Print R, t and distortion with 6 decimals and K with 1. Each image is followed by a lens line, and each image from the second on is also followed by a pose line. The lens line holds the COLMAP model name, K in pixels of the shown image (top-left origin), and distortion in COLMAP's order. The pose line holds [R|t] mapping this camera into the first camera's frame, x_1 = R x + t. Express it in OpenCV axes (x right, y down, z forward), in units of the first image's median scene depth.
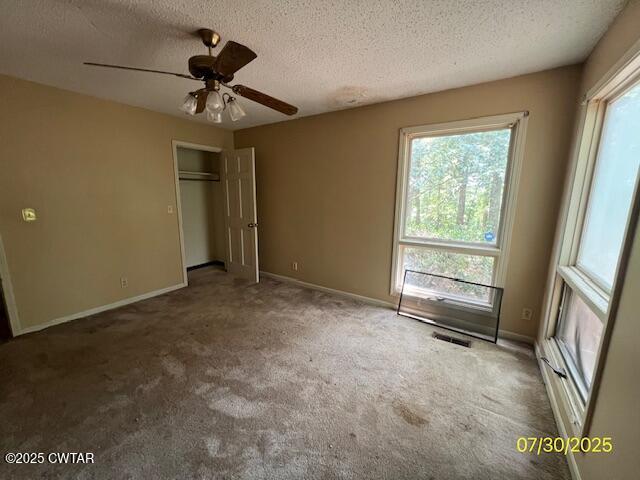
lens RADIAL K [[250.7, 0, 320.0], [0, 250.7, 240.0], [0, 0, 1]] dist [0.000019, 0.000306]
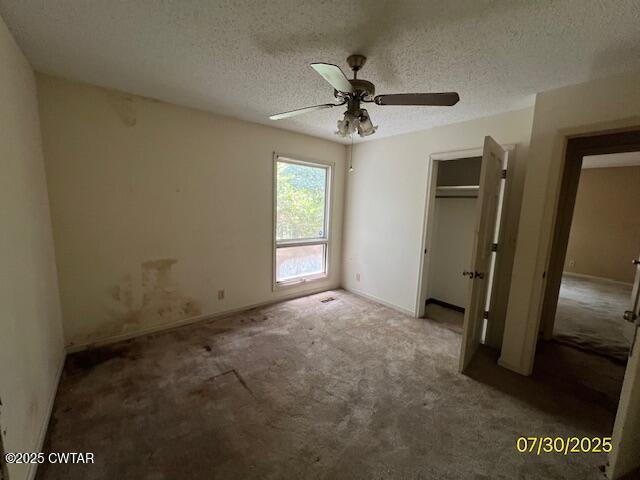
lens RADIAL K [[260.0, 0, 321.0], [0, 260.0, 240.9], [0, 0, 1]] dist [-0.000169, -0.000010]
pose [[0.285913, -0.129243, 0.949500, -0.921993], [0.139190, 0.985955, 0.092292, -0.110374], [-0.948093, 0.105774, 0.299887, 0.480724]]
